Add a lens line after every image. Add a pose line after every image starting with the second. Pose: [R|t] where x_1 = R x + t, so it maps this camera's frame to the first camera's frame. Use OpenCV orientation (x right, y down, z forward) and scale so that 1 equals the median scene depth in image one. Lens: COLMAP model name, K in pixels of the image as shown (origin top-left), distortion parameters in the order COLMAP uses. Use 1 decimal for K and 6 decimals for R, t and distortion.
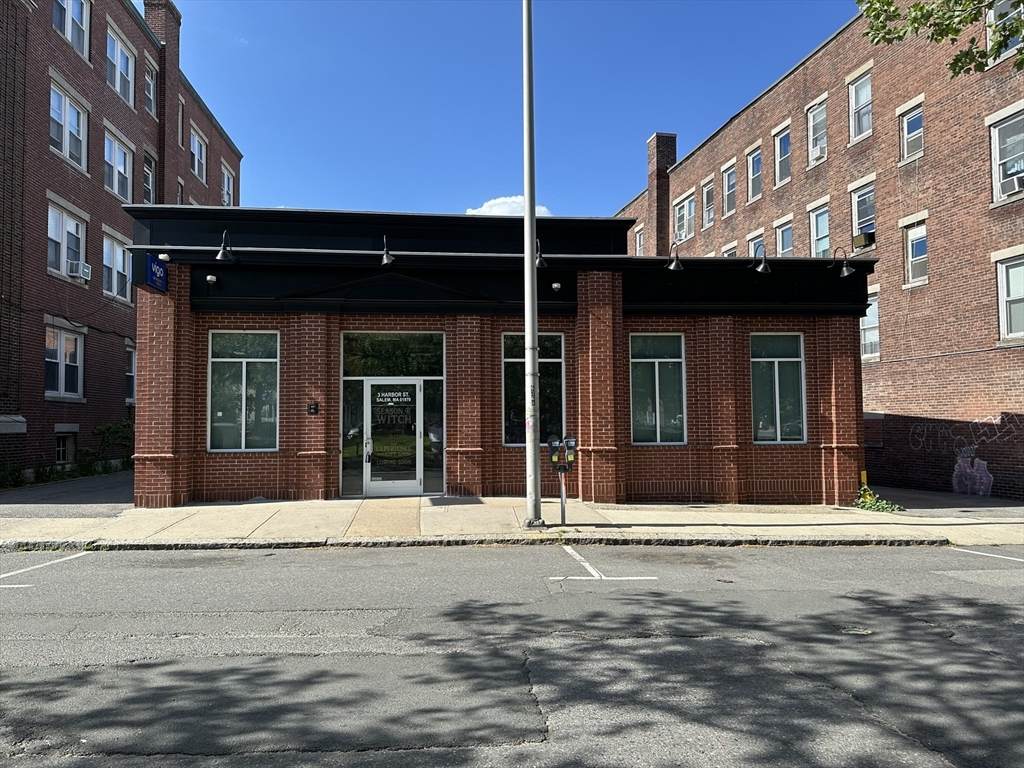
lens RADIAL K [[718.9, 0, 505.8], [0, 718.9, 385.4], [0, 0, 1]] dist [0.040832, -0.017850]
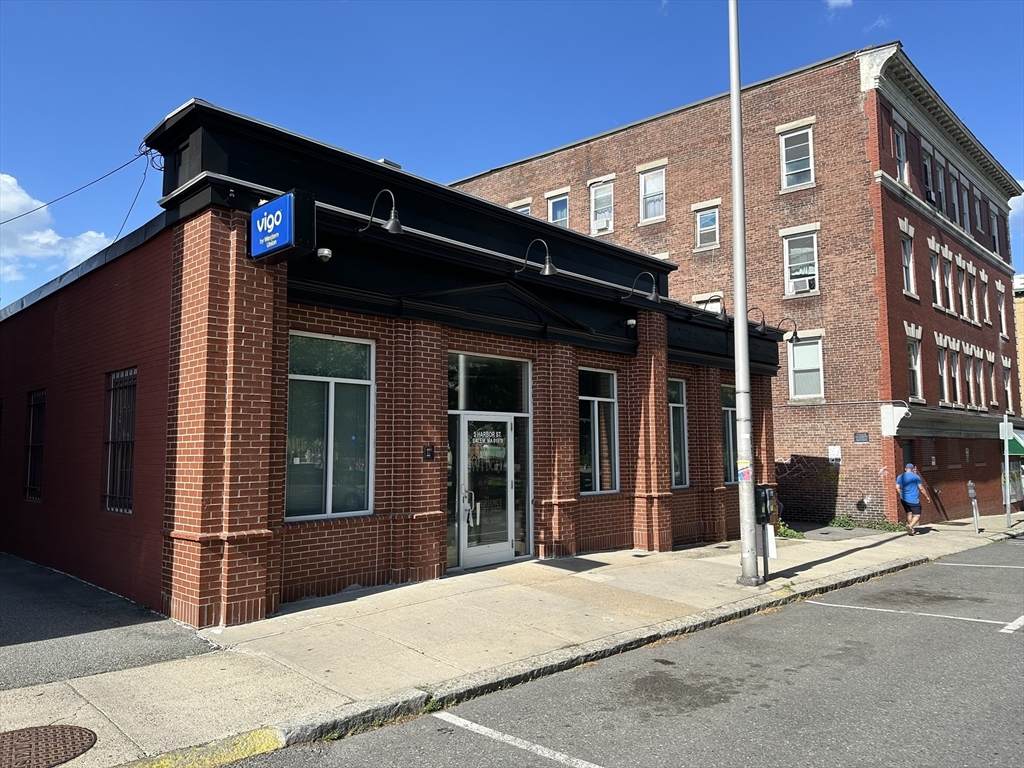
lens RADIAL K [[718.9, 0, 508.2], [0, 718.9, 390.8], [0, 0, 1]] dist [0.040832, -0.017850]
pose [[0.772409, 0.056013, 0.632651, -0.631889], [-0.031577, 0.998258, -0.049830, 0.003586], [-0.634340, 0.018512, 0.772833, 0.369913]]
